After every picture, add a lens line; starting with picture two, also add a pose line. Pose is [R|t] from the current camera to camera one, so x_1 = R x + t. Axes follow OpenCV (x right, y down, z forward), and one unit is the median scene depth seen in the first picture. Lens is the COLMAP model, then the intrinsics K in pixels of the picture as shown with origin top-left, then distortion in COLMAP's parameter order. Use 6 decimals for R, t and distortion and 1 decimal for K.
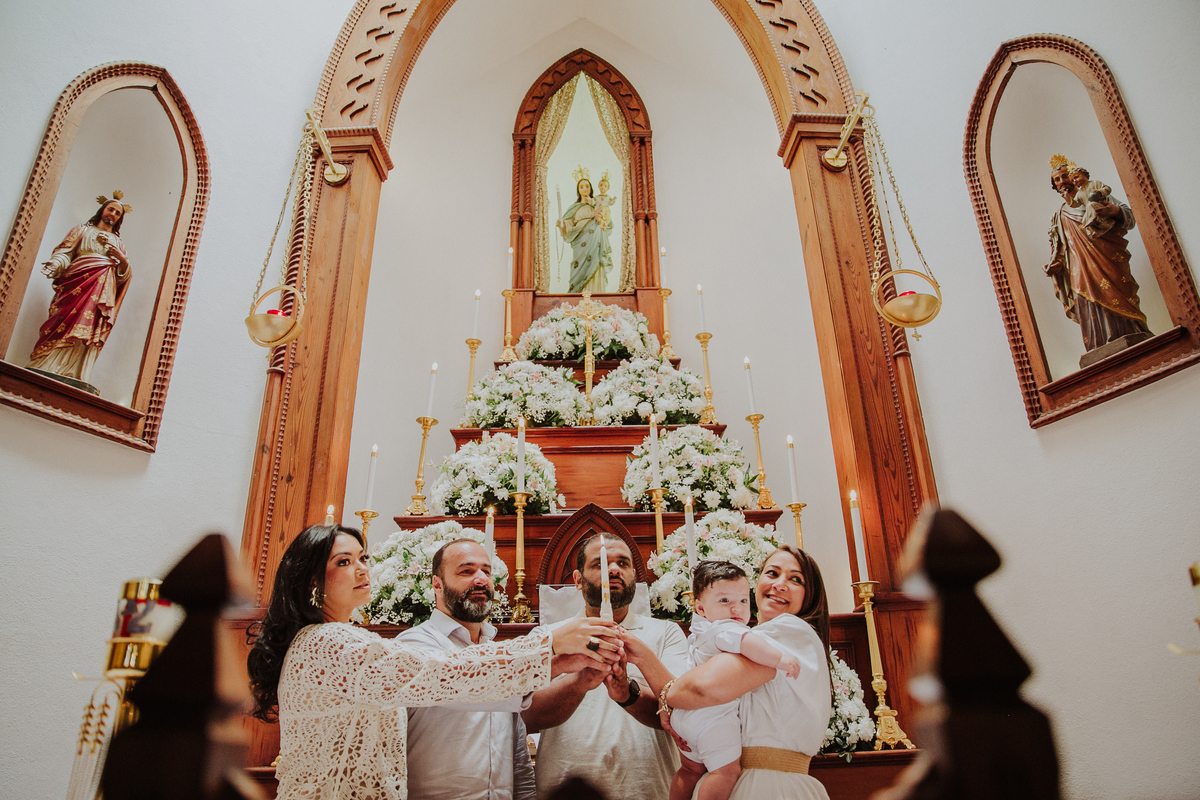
lens RADIAL K [[814.6, 0, 600.0], [0, 814.6, 400.0], [0, 0, 1]] dist [-0.109316, 0.088204]
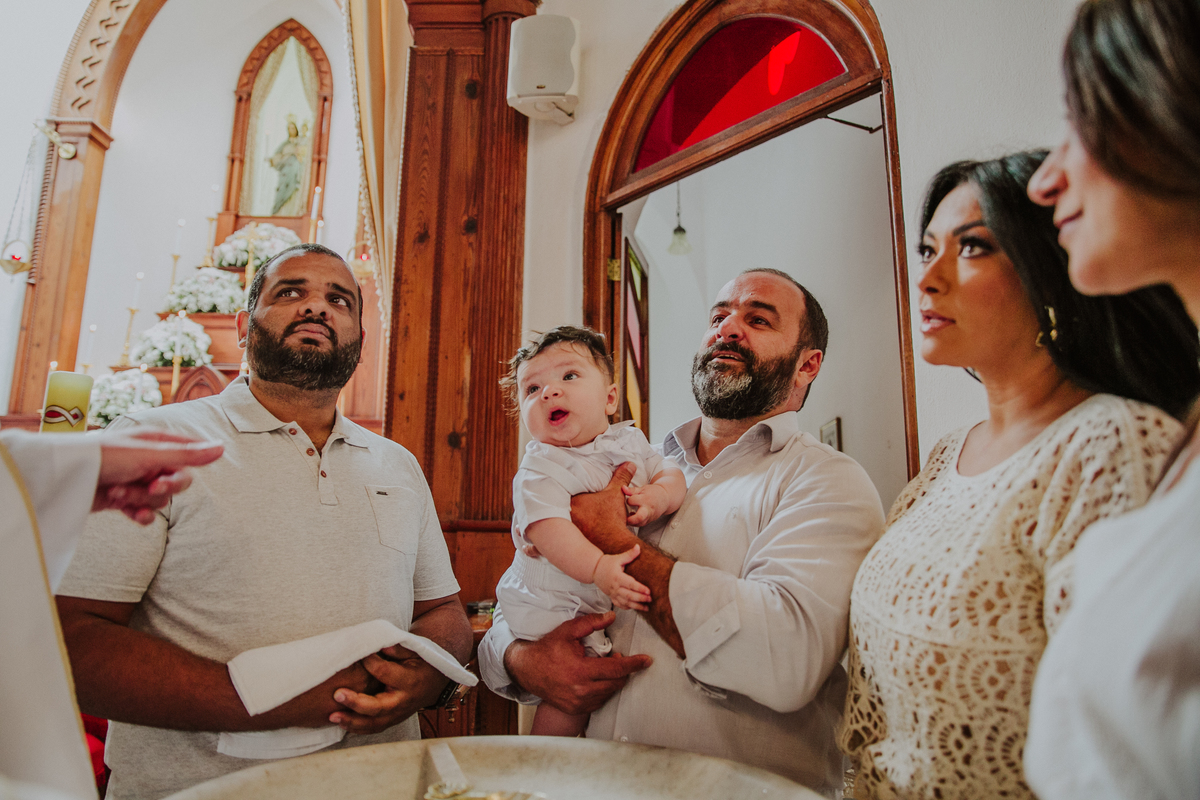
lens RADIAL K [[814.6, 0, 600.0], [0, 814.6, 400.0], [0, 0, 1]] dist [-0.109316, 0.088204]
pose [[0.998334, 0.034156, 0.046512, 0.663764], [-0.043756, 0.973545, 0.224266, -0.195818], [-0.037621, -0.225927, 0.973417, -0.671236]]
